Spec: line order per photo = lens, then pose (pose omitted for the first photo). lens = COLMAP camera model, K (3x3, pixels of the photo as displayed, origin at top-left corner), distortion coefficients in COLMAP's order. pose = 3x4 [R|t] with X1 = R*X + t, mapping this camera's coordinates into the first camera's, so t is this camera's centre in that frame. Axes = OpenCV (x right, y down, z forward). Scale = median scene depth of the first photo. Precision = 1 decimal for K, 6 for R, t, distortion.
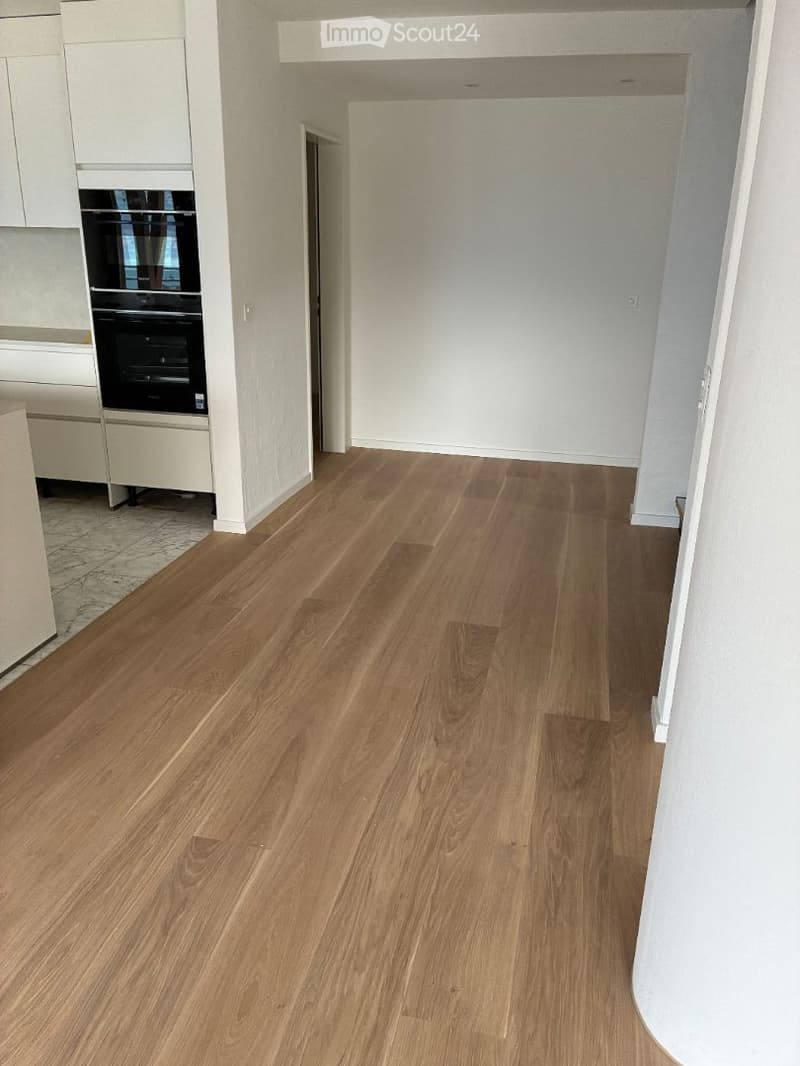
lens RADIAL K [[801.8, 0, 398.5], [0, 801.8, 532.3], [0, 0, 1]] dist [0.024008, -0.020785]
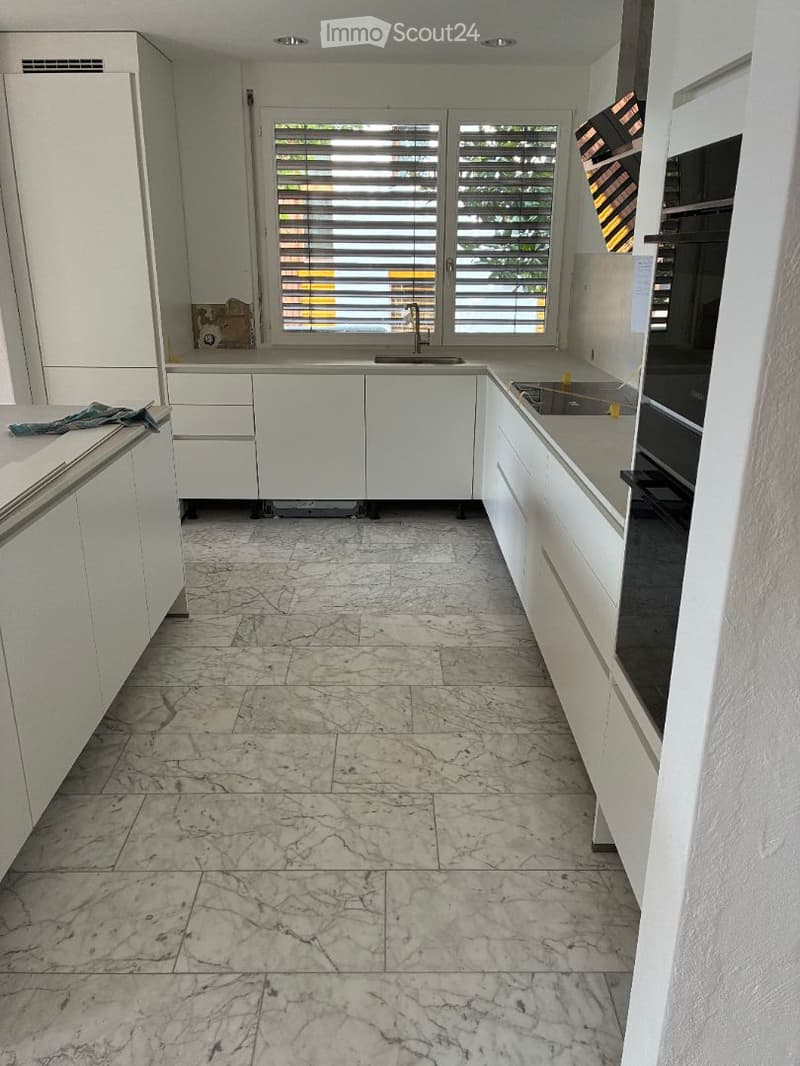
lens RADIAL K [[801.8, 0, 396.9], [0, 801.8, 530.9], [0, 0, 1]] dist [0.024008, -0.020785]
pose [[0.230315, 0.310683, -0.922188, -0.001583], [-0.336627, 0.914594, 0.224053, -0.295728], [0.913037, 0.258831, 0.315229, 0.766963]]
